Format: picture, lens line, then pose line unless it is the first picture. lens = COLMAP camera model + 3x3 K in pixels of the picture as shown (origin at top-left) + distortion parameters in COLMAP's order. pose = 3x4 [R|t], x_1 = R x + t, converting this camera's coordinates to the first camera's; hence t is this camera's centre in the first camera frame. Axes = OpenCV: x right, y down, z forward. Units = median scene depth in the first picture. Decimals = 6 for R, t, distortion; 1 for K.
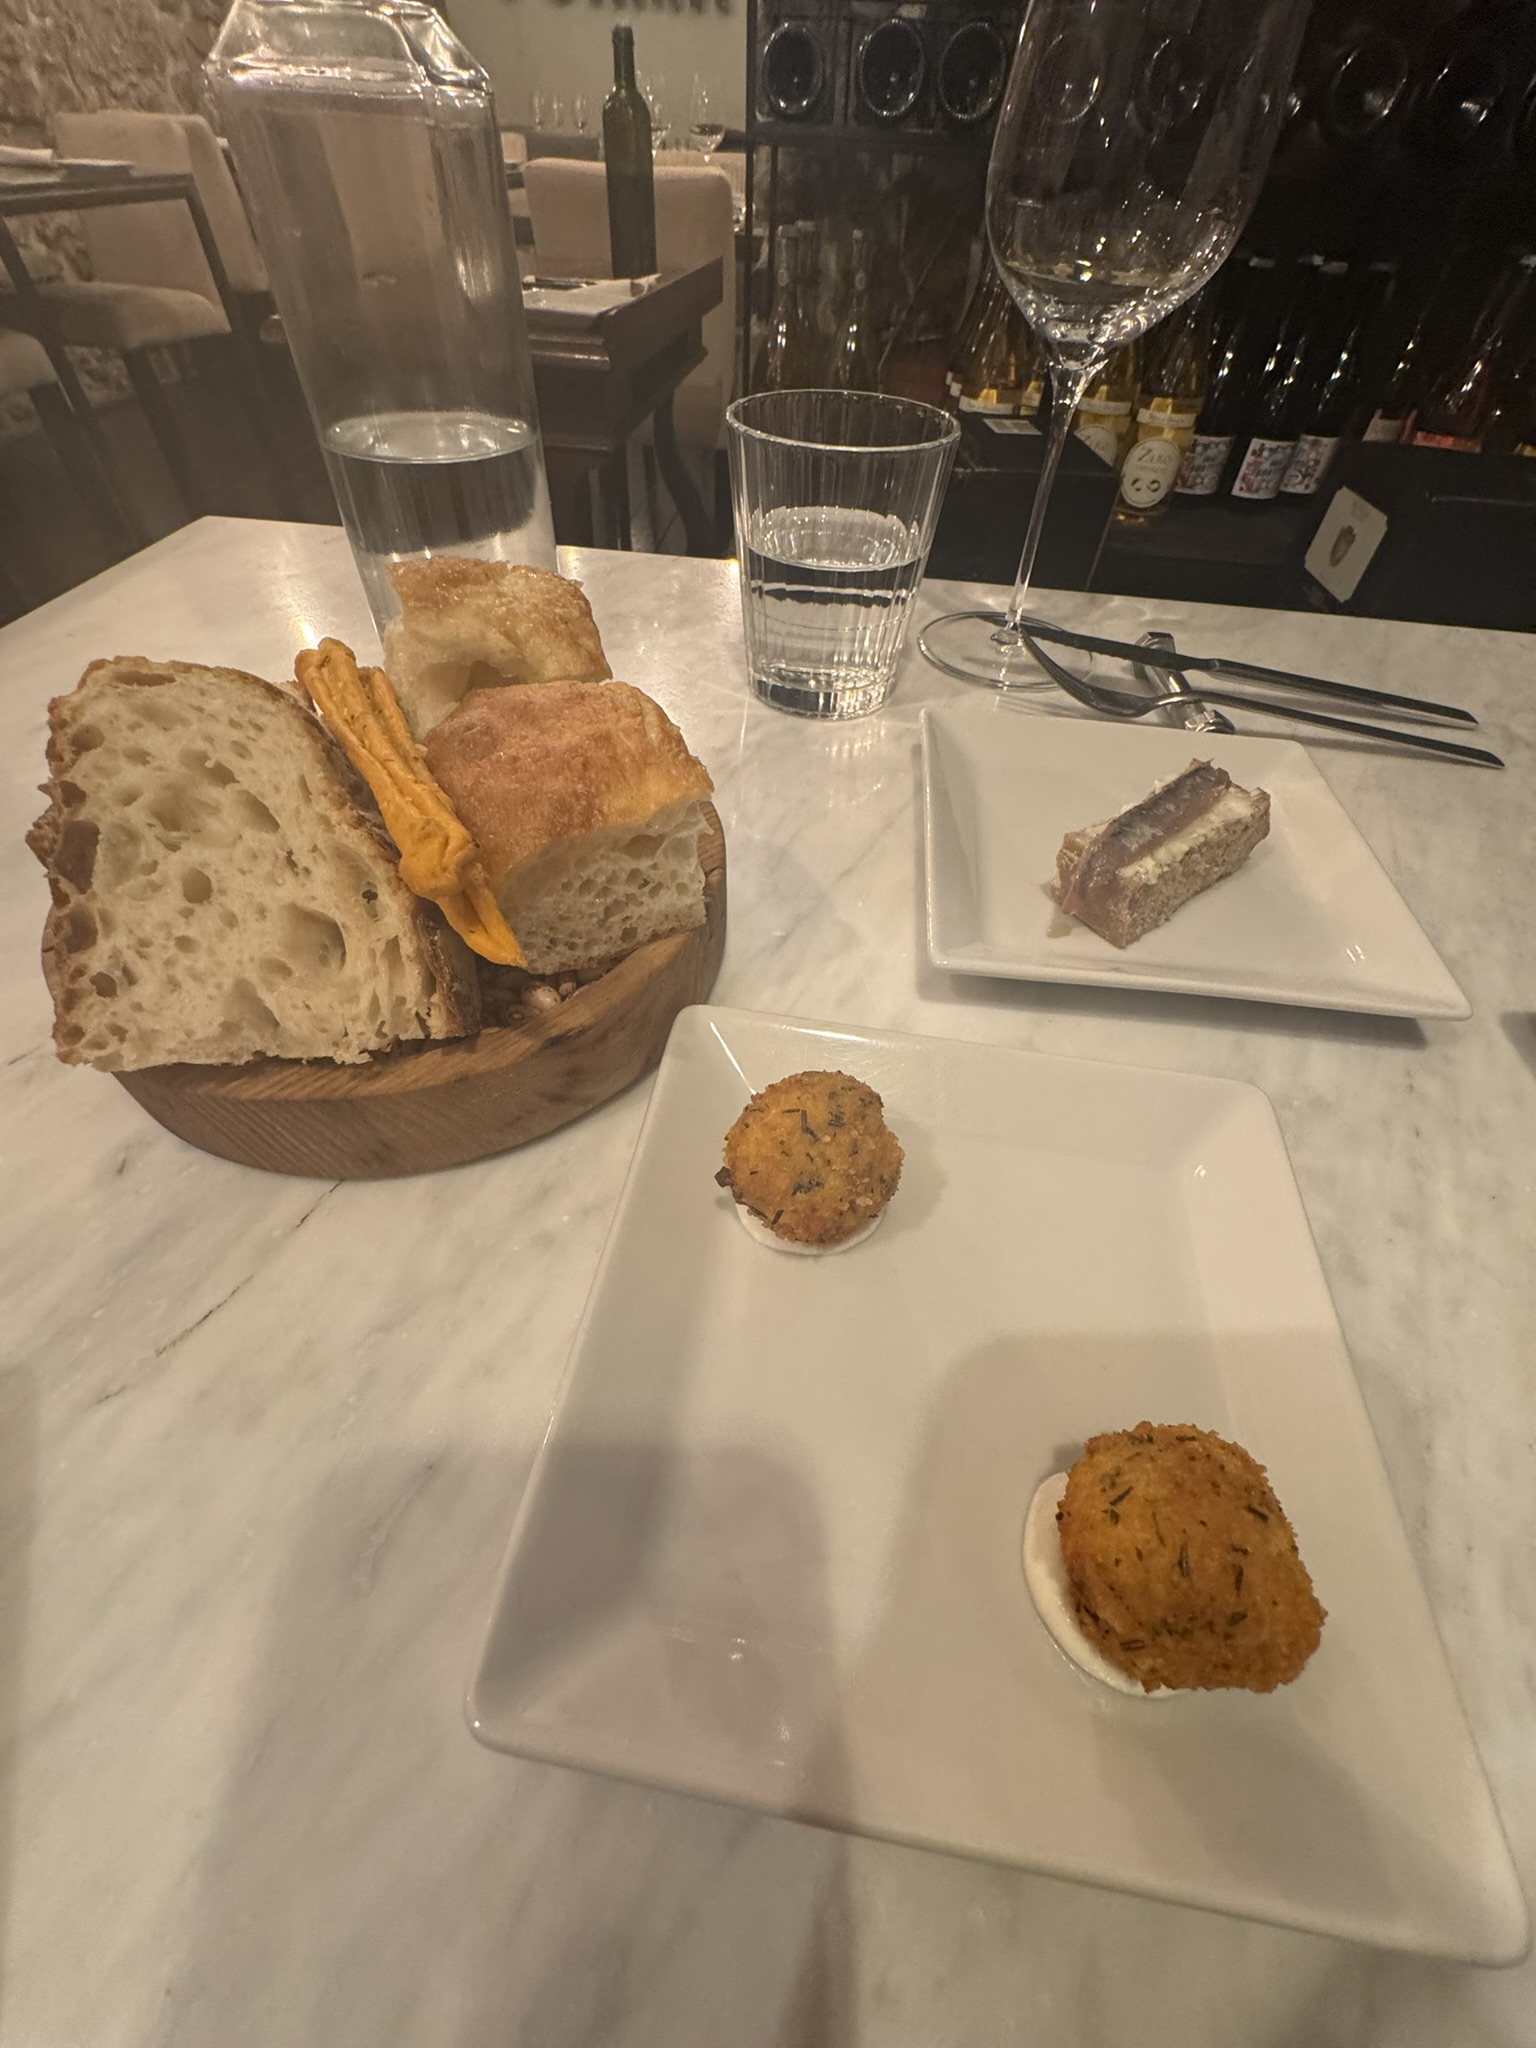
lens RADIAL K [[826.6, 0, 770.6], [0, 826.6, 1019.5], [0, 0, 1]] dist [-0.003453, 0.001164]
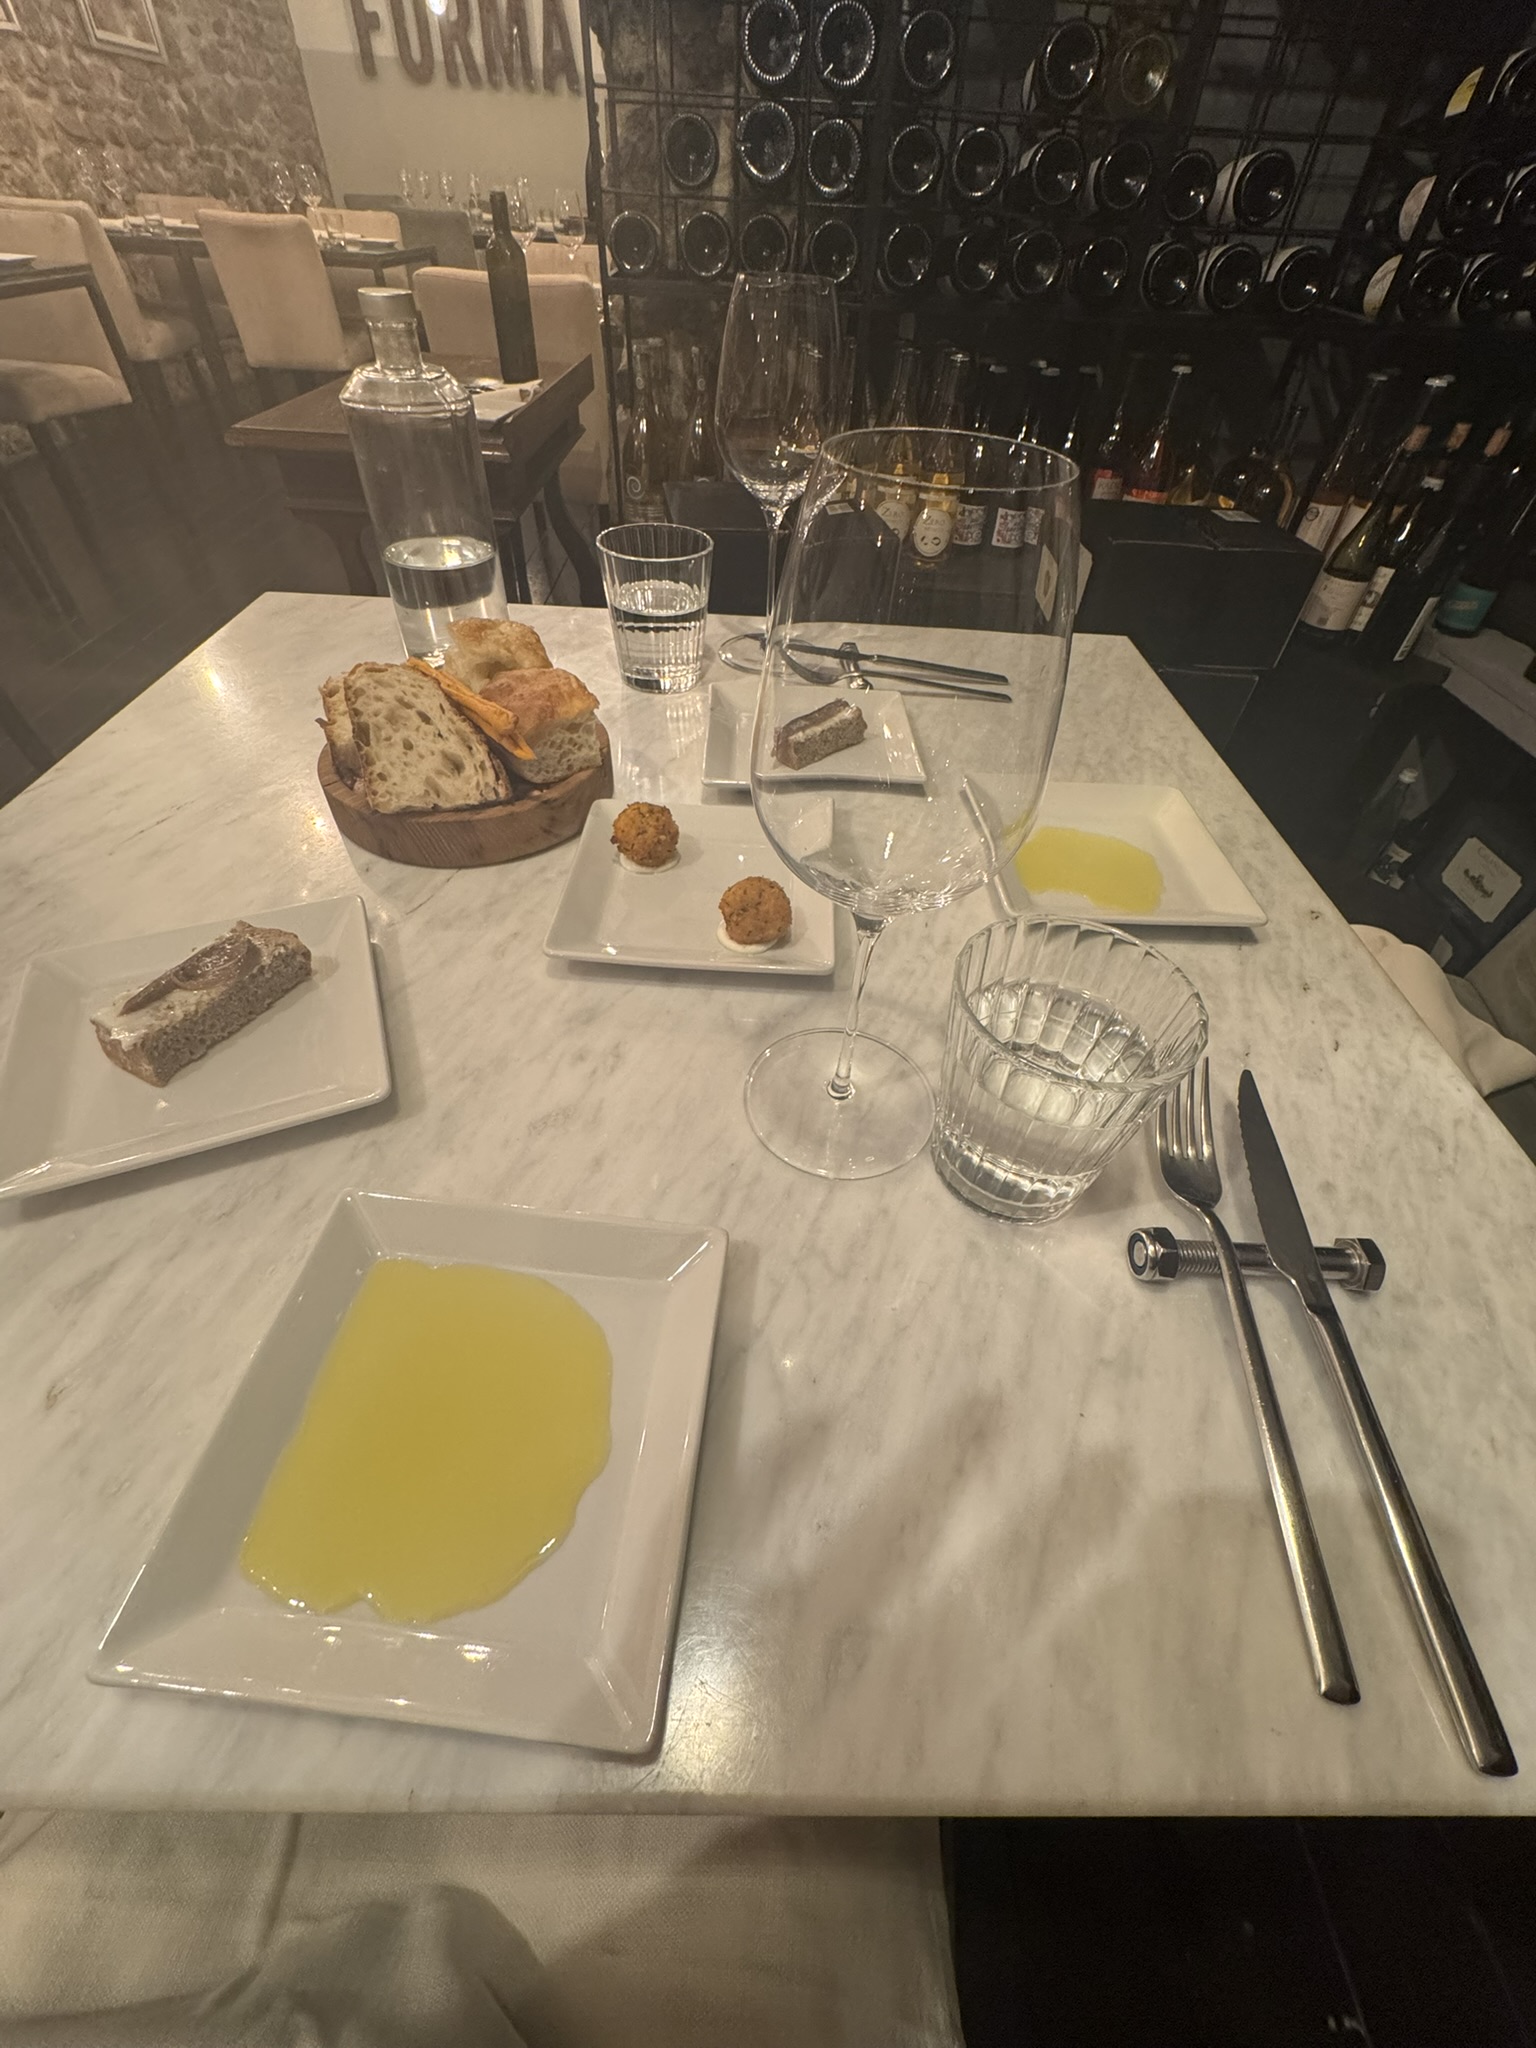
lens RADIAL K [[826.6, 0, 769.0], [0, 826.6, 1022.6], [0, 0, 1]] dist [-0.003453, 0.001164]
pose [[0.993216, -0.078677, 0.085622, 0.091487], [0.080852, 0.996478, -0.022225, 0.473132], [-0.083572, 0.028997, 0.996080, -0.923781]]
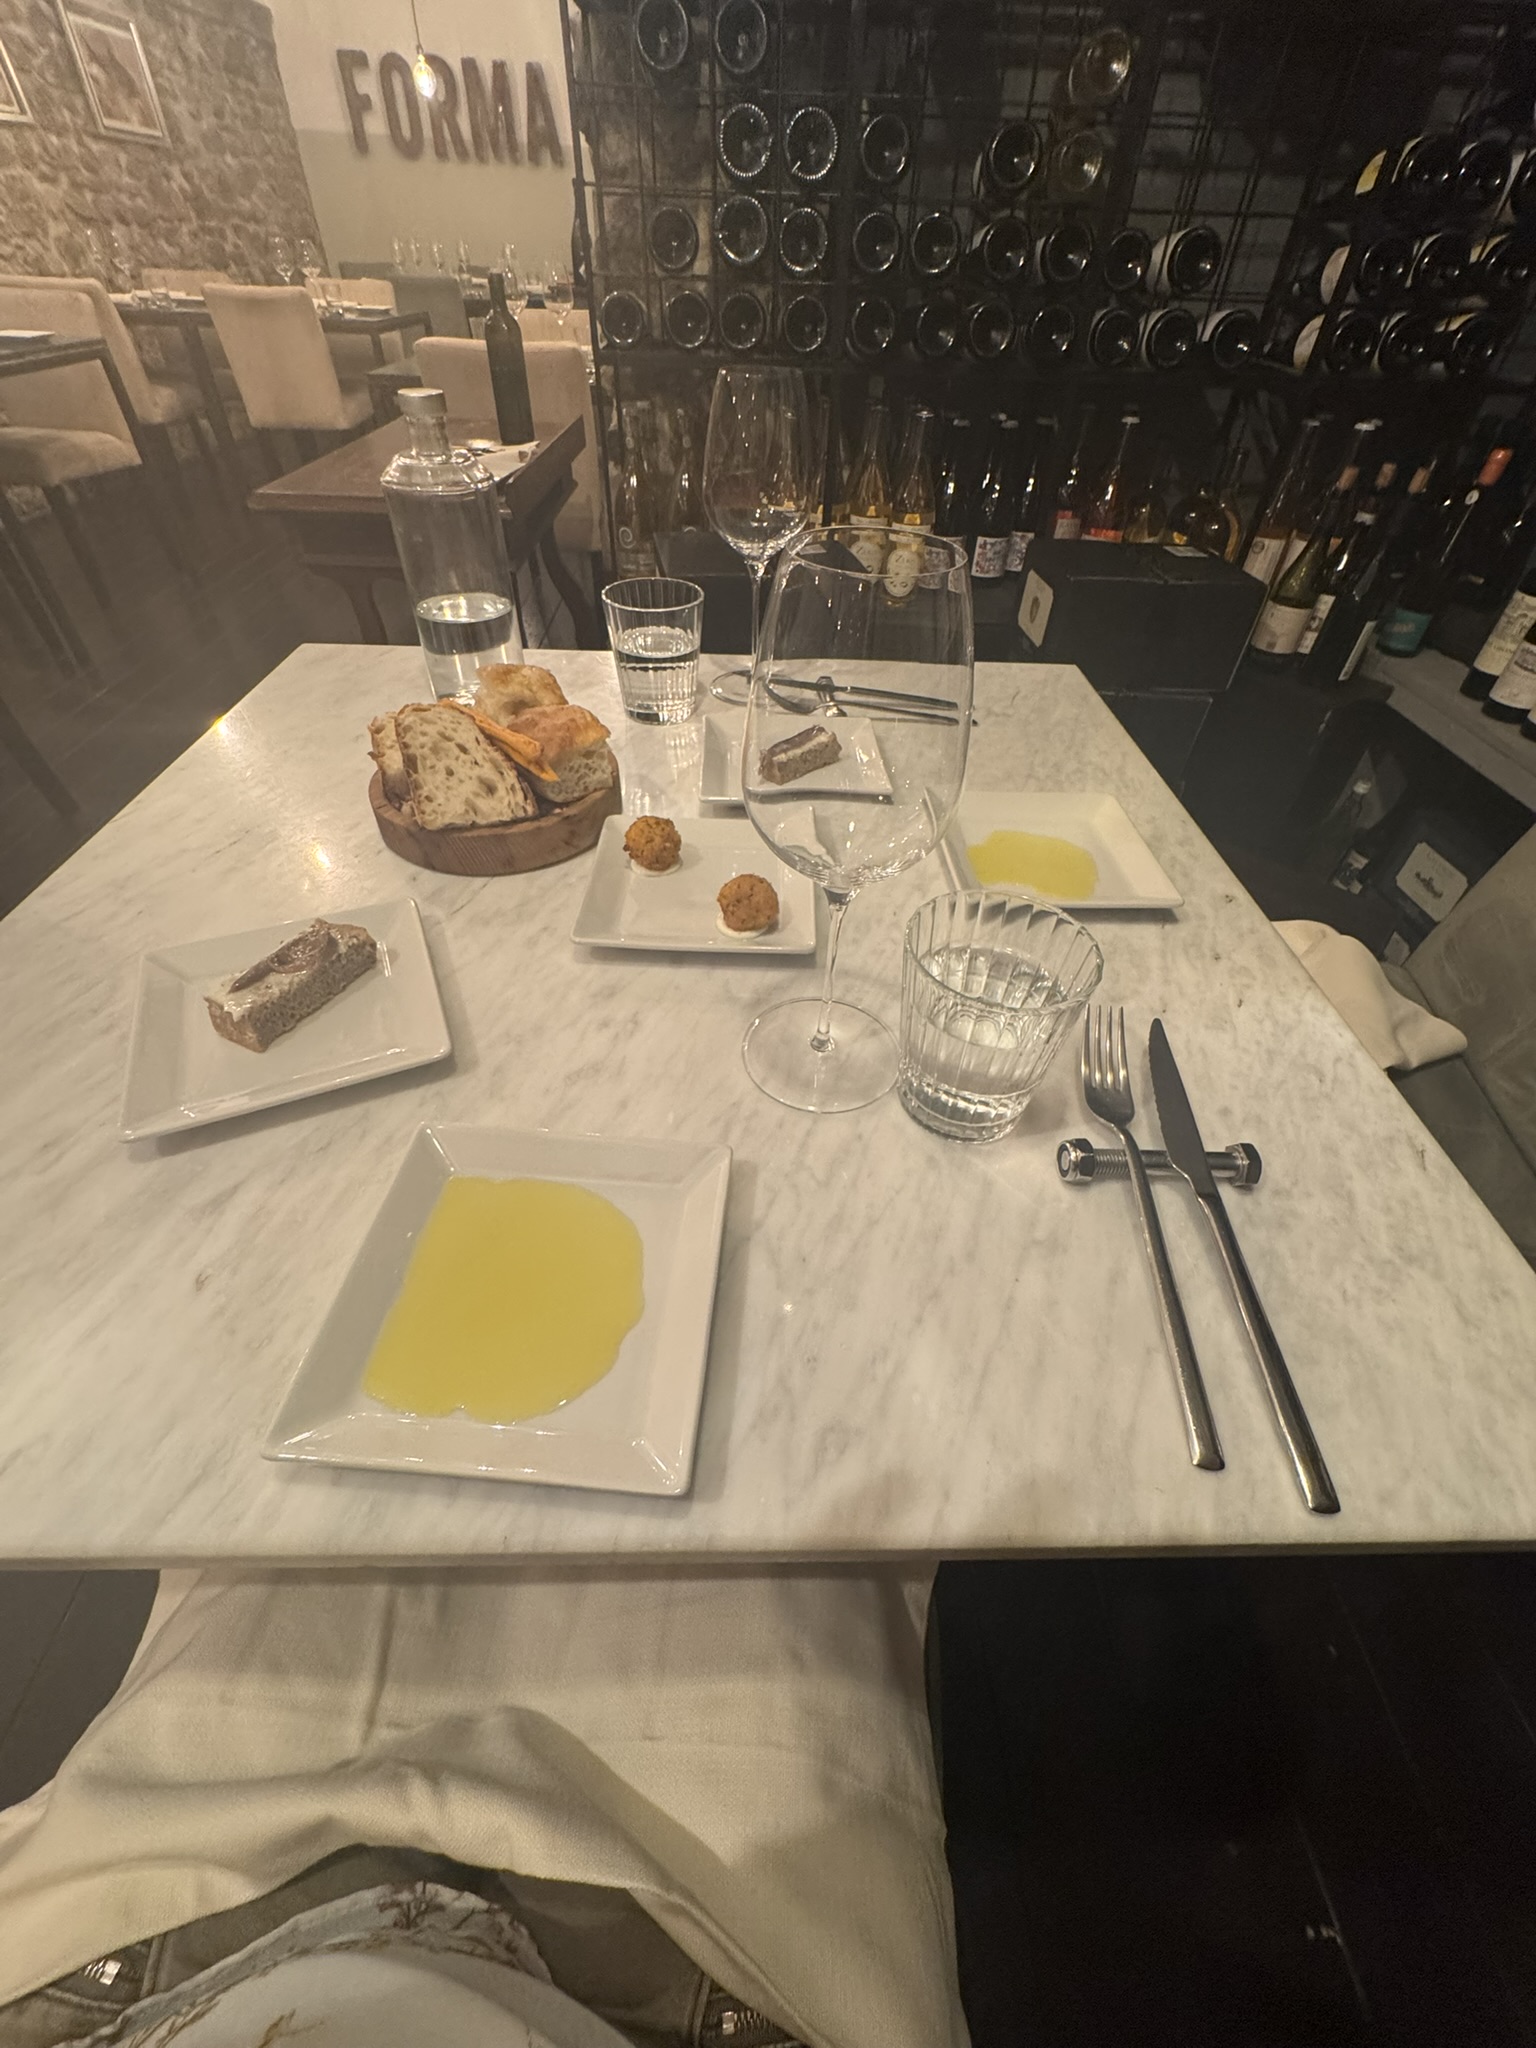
lens RADIAL K [[826.6, 0, 768.5], [0, 826.6, 1023.8], [0, 0, 1]] dist [-0.003453, 0.001164]
pose [[0.990614, -0.100553, 0.092592, 0.067296], [0.105867, 0.992892, -0.054381, 0.581249], [-0.086466, 0.063673, 0.994218, -1.156623]]
